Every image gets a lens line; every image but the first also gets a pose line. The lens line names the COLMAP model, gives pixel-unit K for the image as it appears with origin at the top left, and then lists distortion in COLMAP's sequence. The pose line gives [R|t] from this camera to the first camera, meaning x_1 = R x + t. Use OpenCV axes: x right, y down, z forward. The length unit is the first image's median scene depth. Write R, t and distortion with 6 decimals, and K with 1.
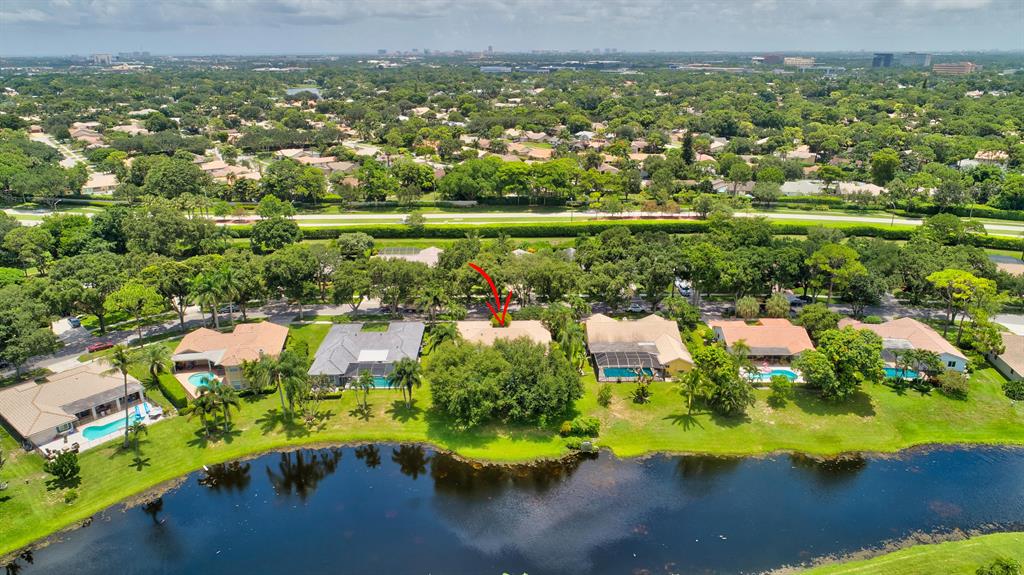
lens RADIAL K [[679.3, 0, 513.9], [0, 679.3, 285.8], [0, 0, 1]] dist [-0.007583, 0.002288]
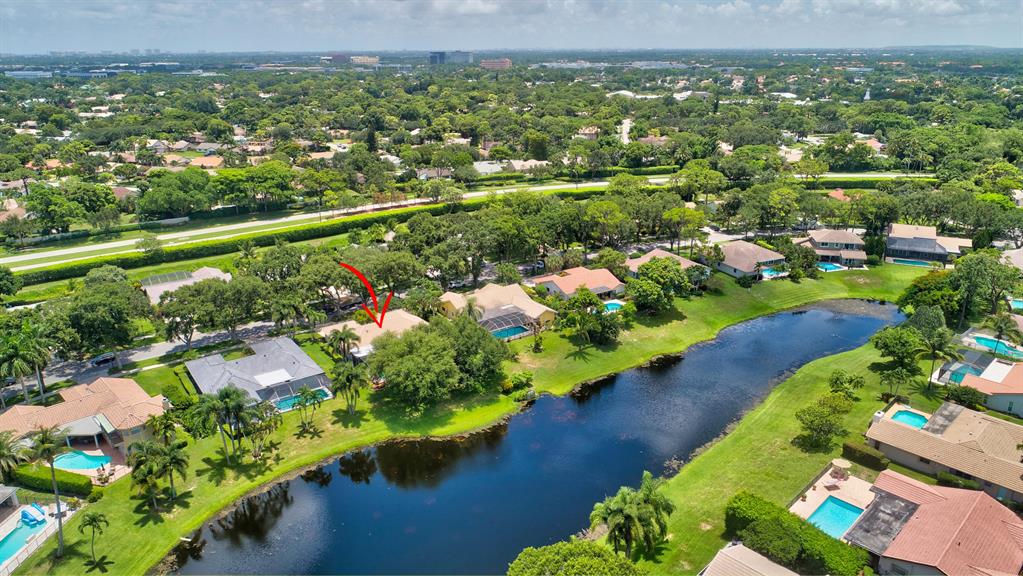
lens RADIAL K [[678.6, 0, 514.9], [0, 678.6, 290.2], [0, 0, 1]] dist [-0.007583, 0.002288]
pose [[0.824869, -0.191667, 0.531841, -0.207822], [0.188339, 0.980199, 0.061140, -0.003978], [-0.533028, 0.049734, 0.844634, 0.022319]]
